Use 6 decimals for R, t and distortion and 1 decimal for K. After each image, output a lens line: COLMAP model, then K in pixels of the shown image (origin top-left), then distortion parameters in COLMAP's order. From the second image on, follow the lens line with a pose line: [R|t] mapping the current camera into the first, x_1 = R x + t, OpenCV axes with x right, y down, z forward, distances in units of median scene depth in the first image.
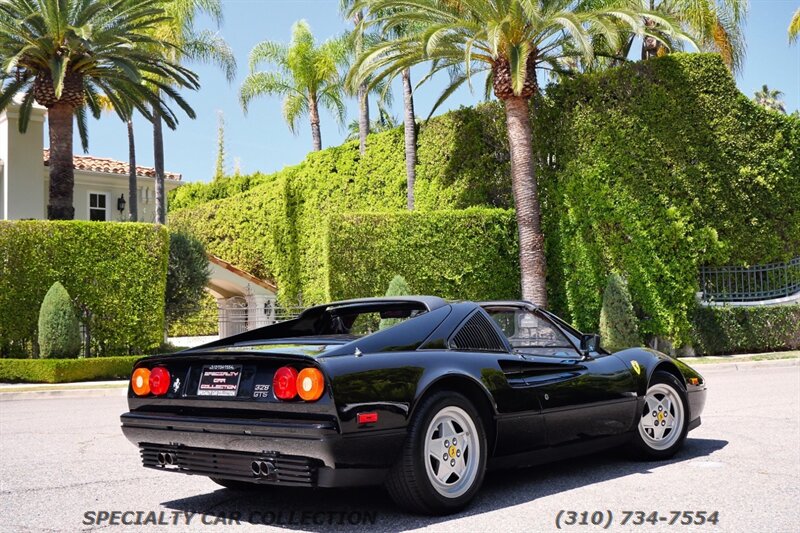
lens RADIAL K [[915.5, 0, 398.9], [0, 915.5, 278.1], [0, 0, 1]] dist [0.015688, 0.042046]
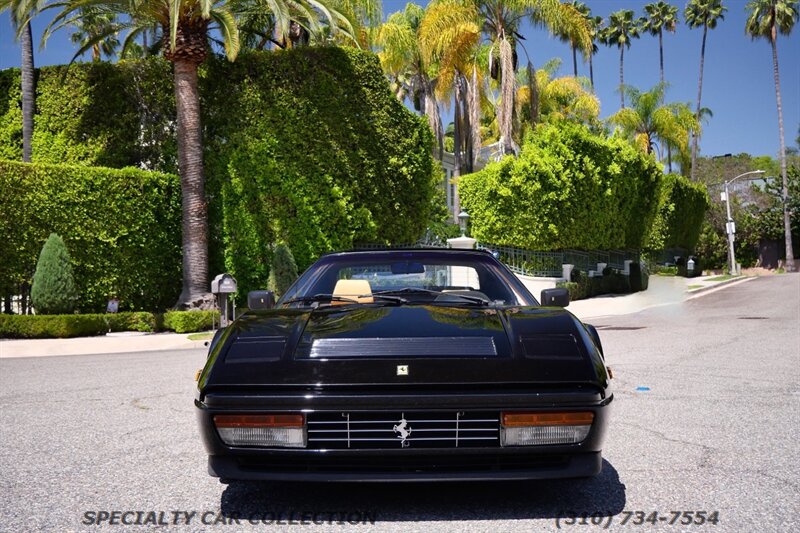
lens RADIAL K [[886.3, 0, 400.2], [0, 886.3, 284.5], [0, 0, 1]] dist [-0.004484, 0.039078]
pose [[0.829717, 0.029745, 0.557391, -0.200357], [-0.048854, 0.998617, 0.019433, 0.013141], [-0.556042, -0.043354, 0.830022, 0.066702]]
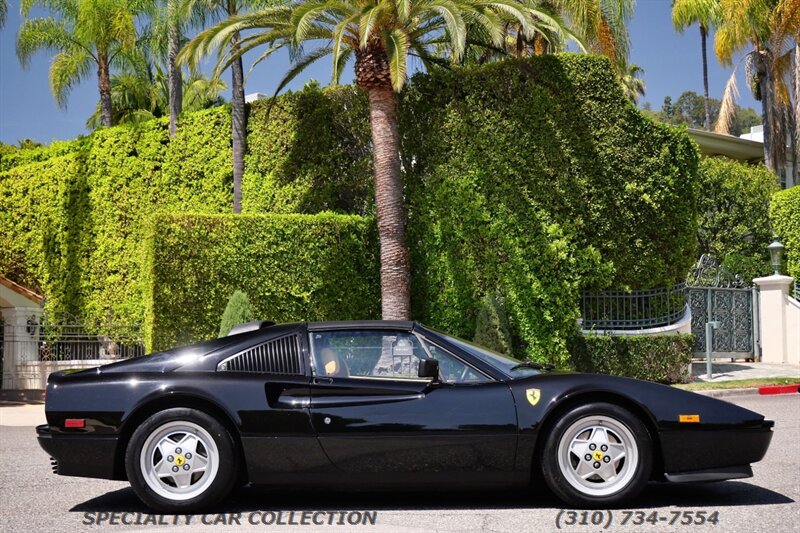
lens RADIAL K [[1256.0, 0, 398.6], [0, 1256.0, 286.4], [0, 0, 1]] dist [0.014680, -0.012212]
pose [[0.976731, 0.027263, 0.212728, -0.099869], [-0.027205, 0.999625, -0.003202, -0.006852], [-0.212736, -0.002660, 0.977106, -0.154007]]
